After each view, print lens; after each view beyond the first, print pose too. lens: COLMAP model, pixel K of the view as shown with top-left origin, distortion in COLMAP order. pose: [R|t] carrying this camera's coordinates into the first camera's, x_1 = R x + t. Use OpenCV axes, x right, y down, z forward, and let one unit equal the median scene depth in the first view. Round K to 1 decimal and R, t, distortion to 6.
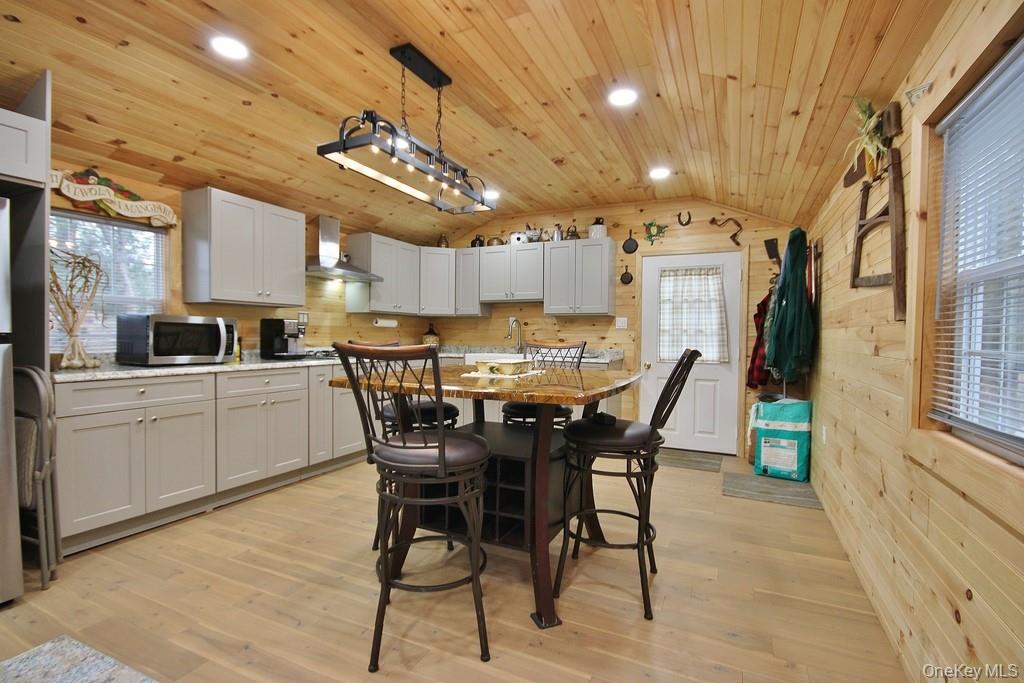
lens RADIAL K [[471.4, 0, 518.7], [0, 471.4, 347.1], [0, 0, 1]] dist [0.007869, -0.010148]
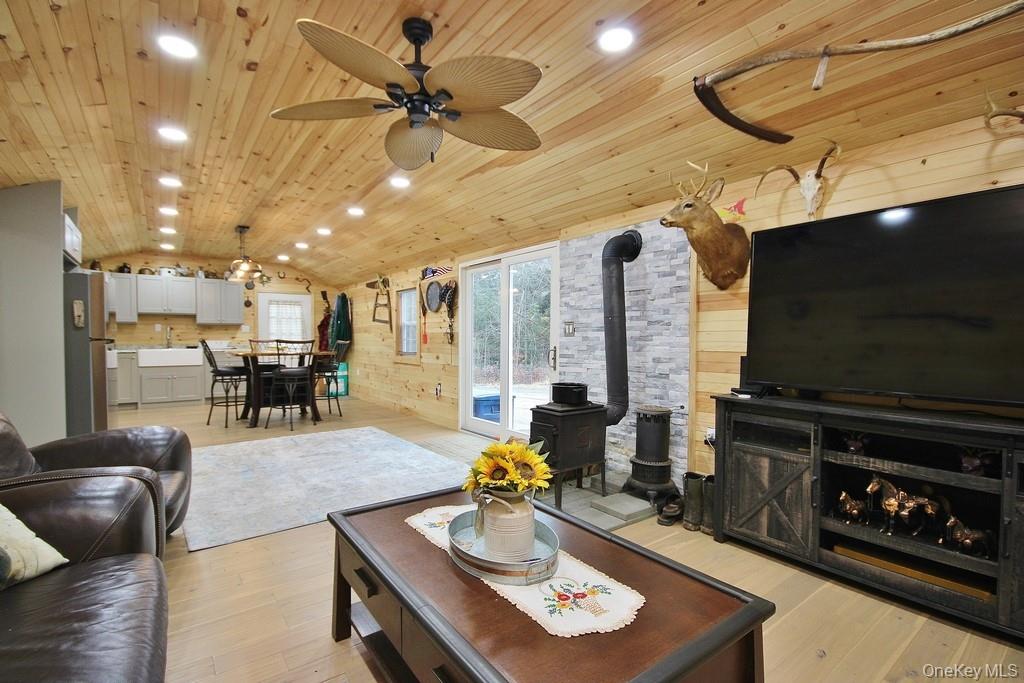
lens RADIAL K [[471.4, 0, 517.7], [0, 471.4, 347.5], [0, 0, 1]] dist [0.007869, -0.010148]
pose [[0.473578, -0.030186, 0.880234, -0.888745], [0.026182, 0.999453, 0.020188, 0.009039], [-0.880363, 0.013485, 0.474109, -0.748692]]
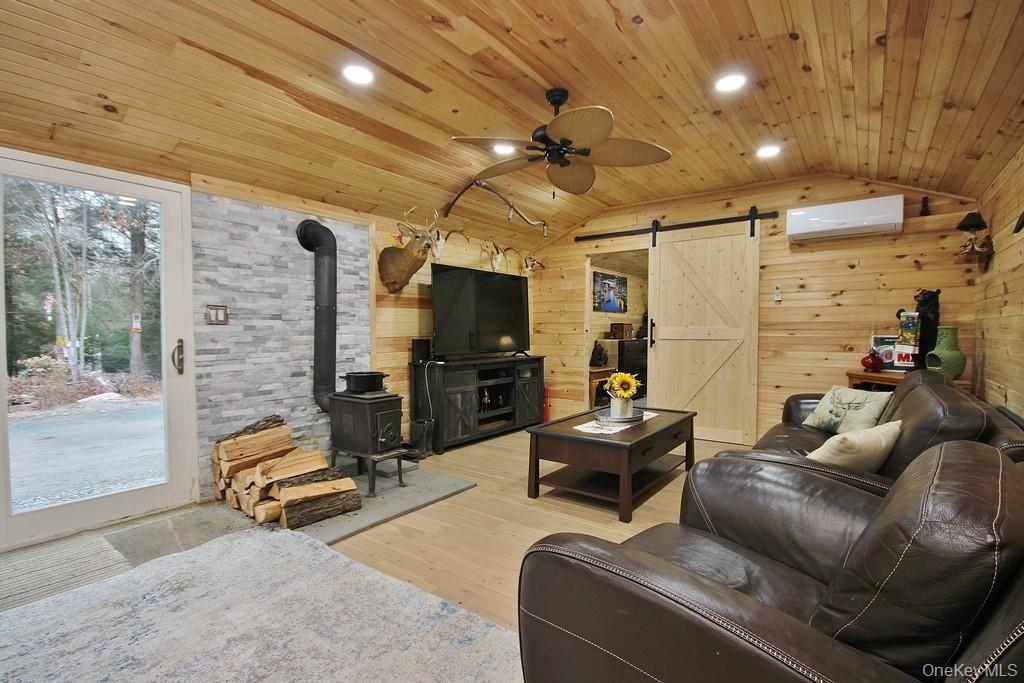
lens RADIAL K [[471.4, 0, 518.8], [0, 471.4, 347.9], [0, 0, 1]] dist [0.007869, -0.010148]
pose [[-0.980116, -0.022661, 0.197125, -0.607598], [-0.009482, 0.997671, 0.067549, -0.008018], [-0.198197, 0.064336, -0.978048, 0.151402]]
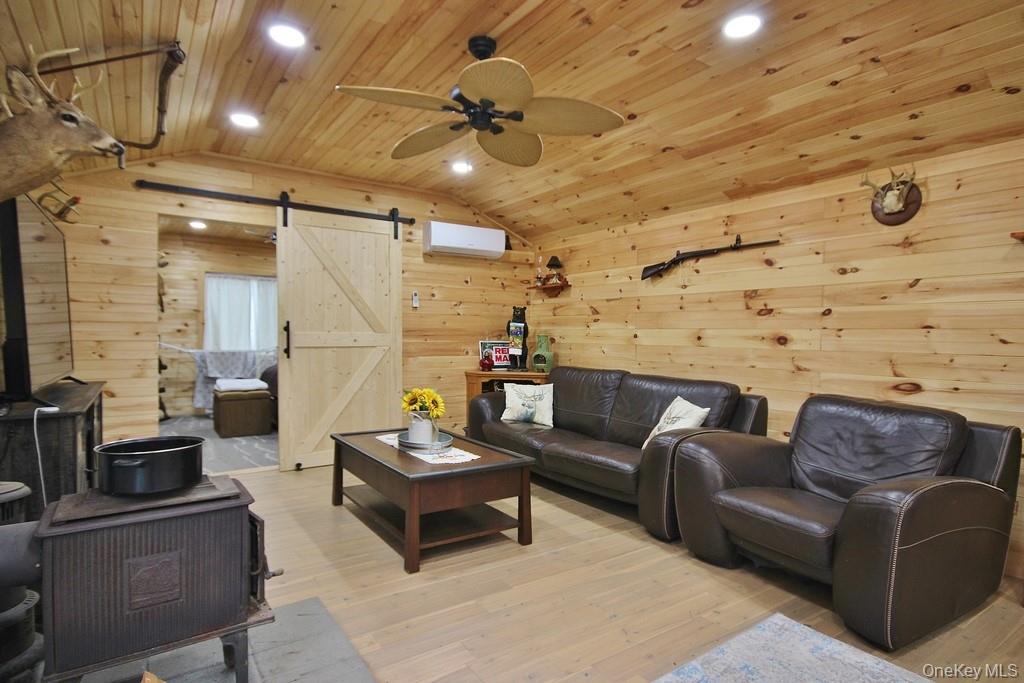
lens RADIAL K [[550.9, 0, 517.8], [0, 550.9, 348.4], [0, 0, 1]] dist [0.013654, -0.000163]
pose [[-0.507674, 0.001904, -0.861547, -0.069537], [-0.038749, 0.998935, 0.025041, 0.004016], [0.860677, 0.046097, -0.507060, -0.130357]]
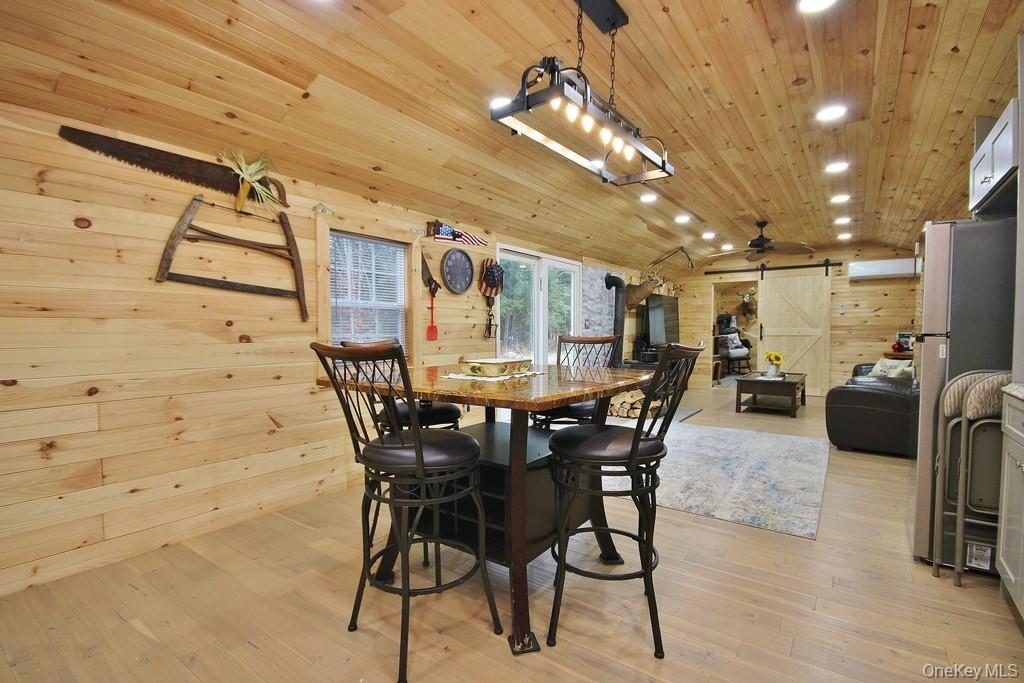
lens RADIAL K [[471.4, 0, 517.4], [0, 471.4, 347.2], [0, 0, 1]] dist [0.007869, -0.010148]
pose [[-0.982630, -0.018281, 0.184671, -0.118106], [-0.005990, 0.997742, 0.066894, -0.028106], [-0.185477, 0.064626, -0.980521, 0.958087]]
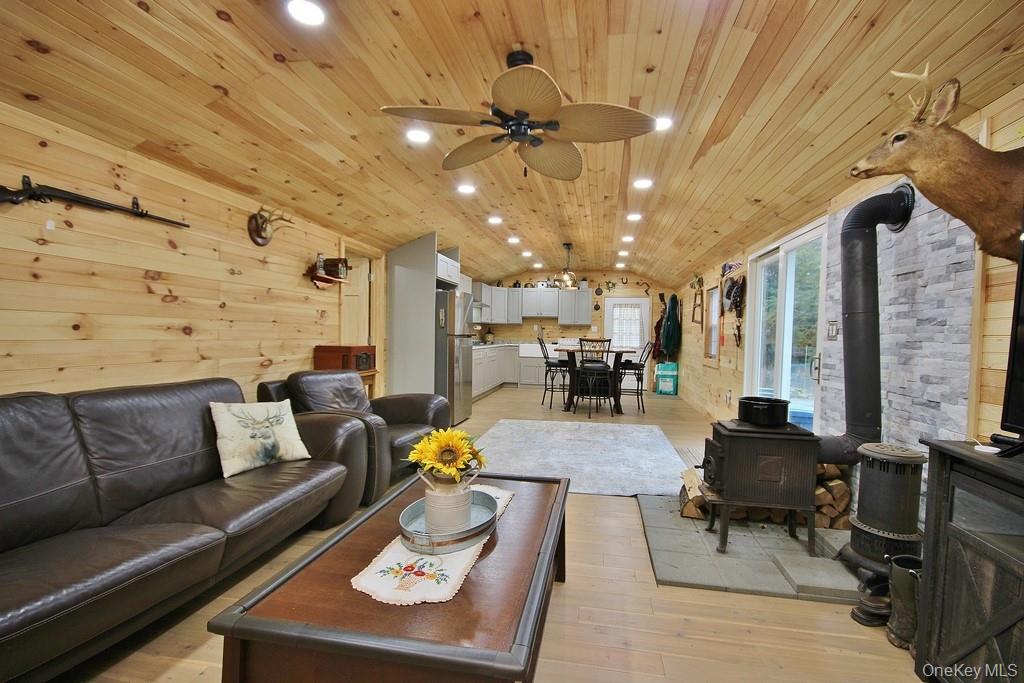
lens RADIAL K [[471.4, 0, 519.0], [0, 471.4, 347.1], [0, 0, 1]] dist [0.007869, -0.010148]
pose [[0.966070, 0.001233, 0.258278, -0.660660], [-0.003079, 0.999973, 0.006742, 0.014895], [-0.258262, -0.007309, 0.966047, -0.941993]]
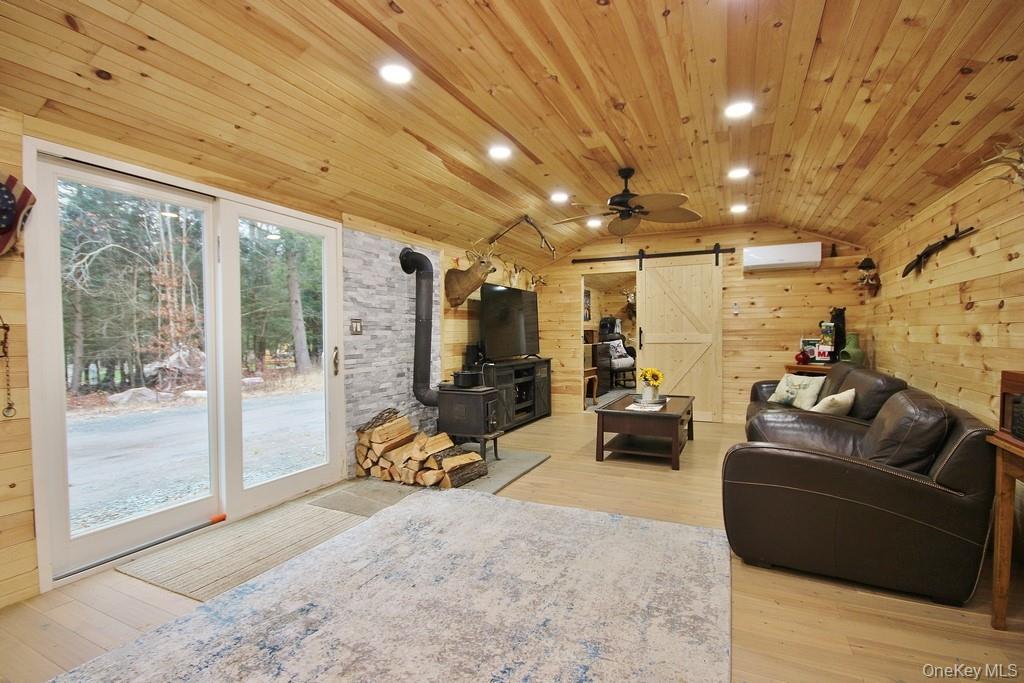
lens RADIAL K [[471.4, 0, 518.8], [0, 471.4, 347.4], [0, 0, 1]] dist [0.007869, -0.010148]
pose [[-0.999963, -0.008502, 0.000923, -0.343283], [-0.008441, 0.998532, 0.053496, -0.015863], [-0.001377, 0.053486, -0.998568, 0.398718]]
